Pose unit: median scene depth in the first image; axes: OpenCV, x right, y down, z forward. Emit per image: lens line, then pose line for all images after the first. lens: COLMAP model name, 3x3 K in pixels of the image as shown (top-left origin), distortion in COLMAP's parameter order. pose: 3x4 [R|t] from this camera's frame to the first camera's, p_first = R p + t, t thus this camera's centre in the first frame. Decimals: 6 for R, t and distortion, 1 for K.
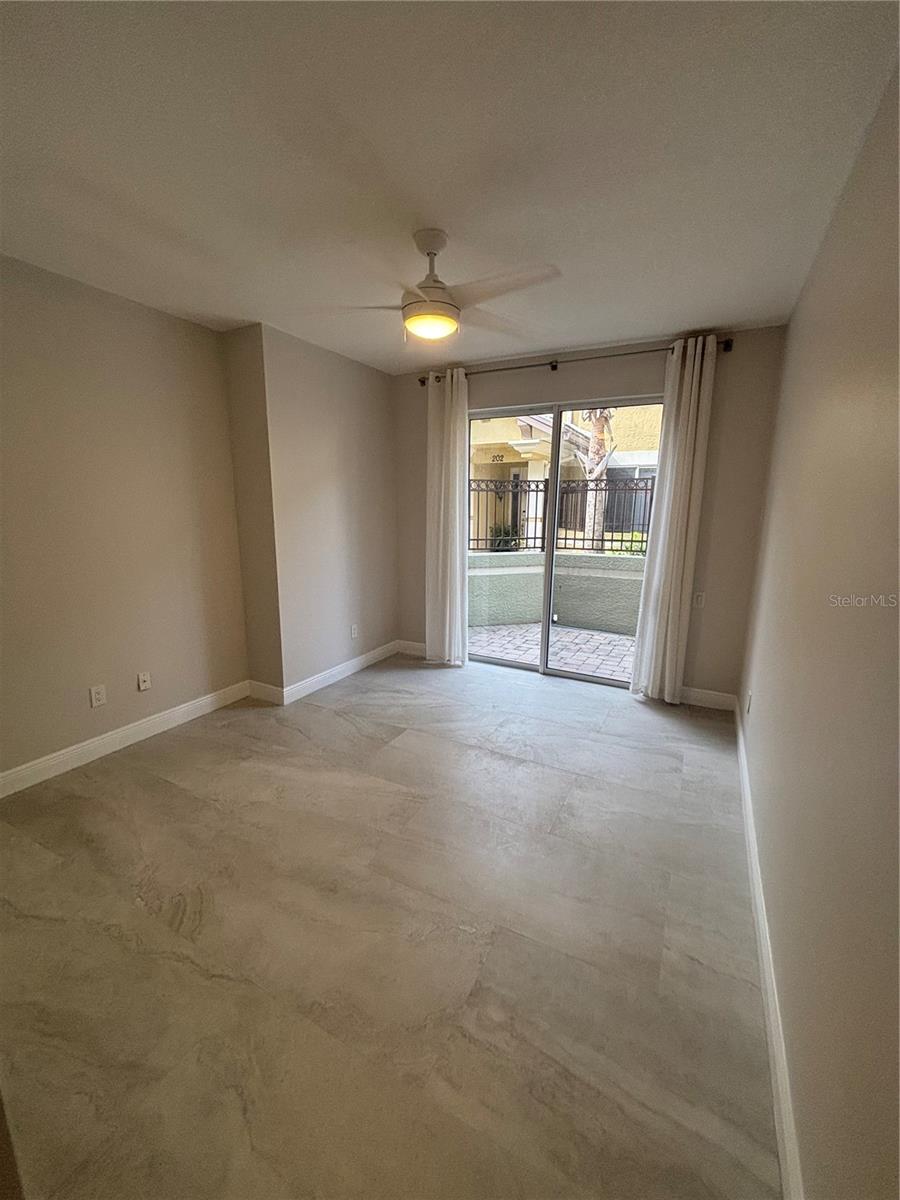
lens RADIAL K [[483.6, 0, 450.0], [0, 483.6, 600.0], [0, 0, 1]] dist [0.000484, -0.000143]
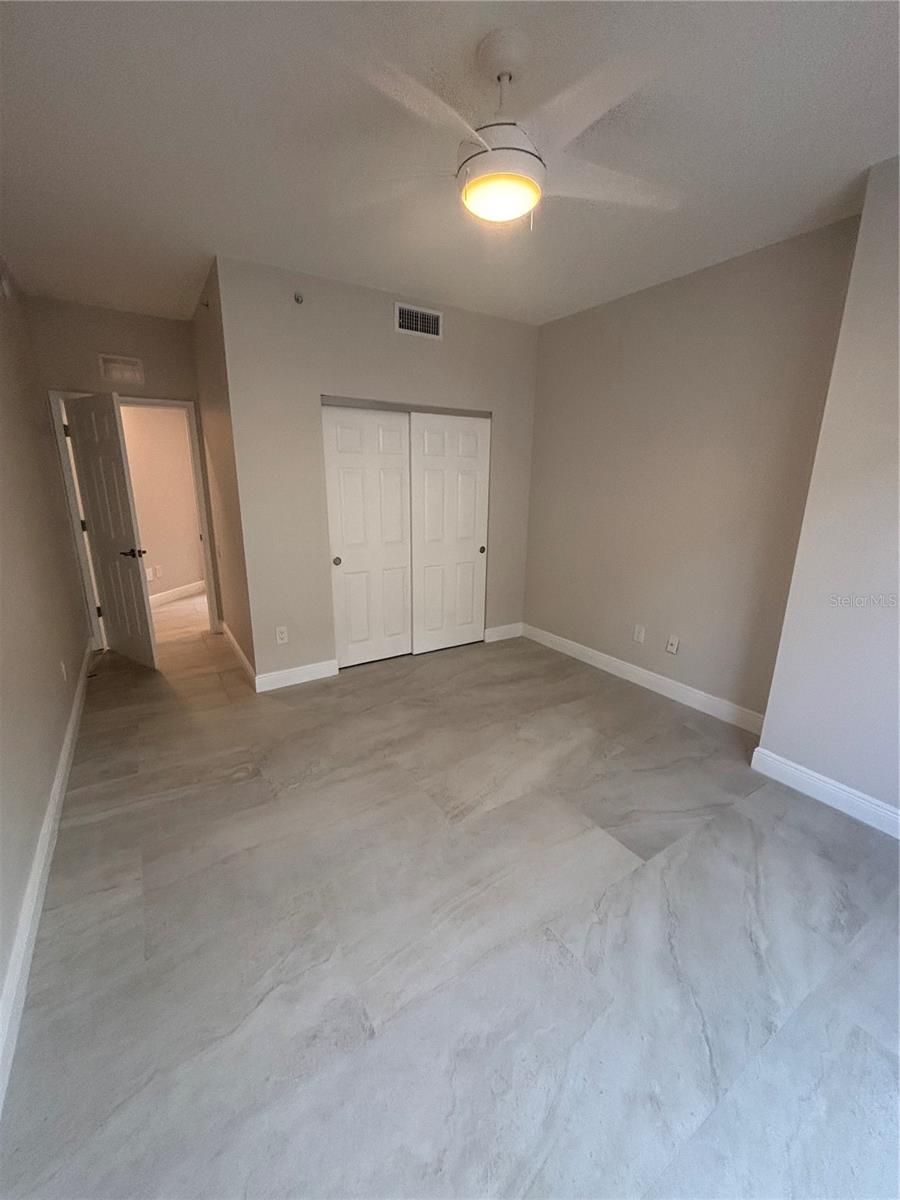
lens RADIAL K [[483.6, 0, 450.0], [0, 483.6, 600.0], [0, 0, 1]] dist [0.000484, -0.000143]
pose [[-0.486895, 0.210220, -0.847786, 0.584609], [-0.194256, 0.920237, 0.339749, -0.225804], [0.851585, 0.330110, -0.407222, 1.199762]]
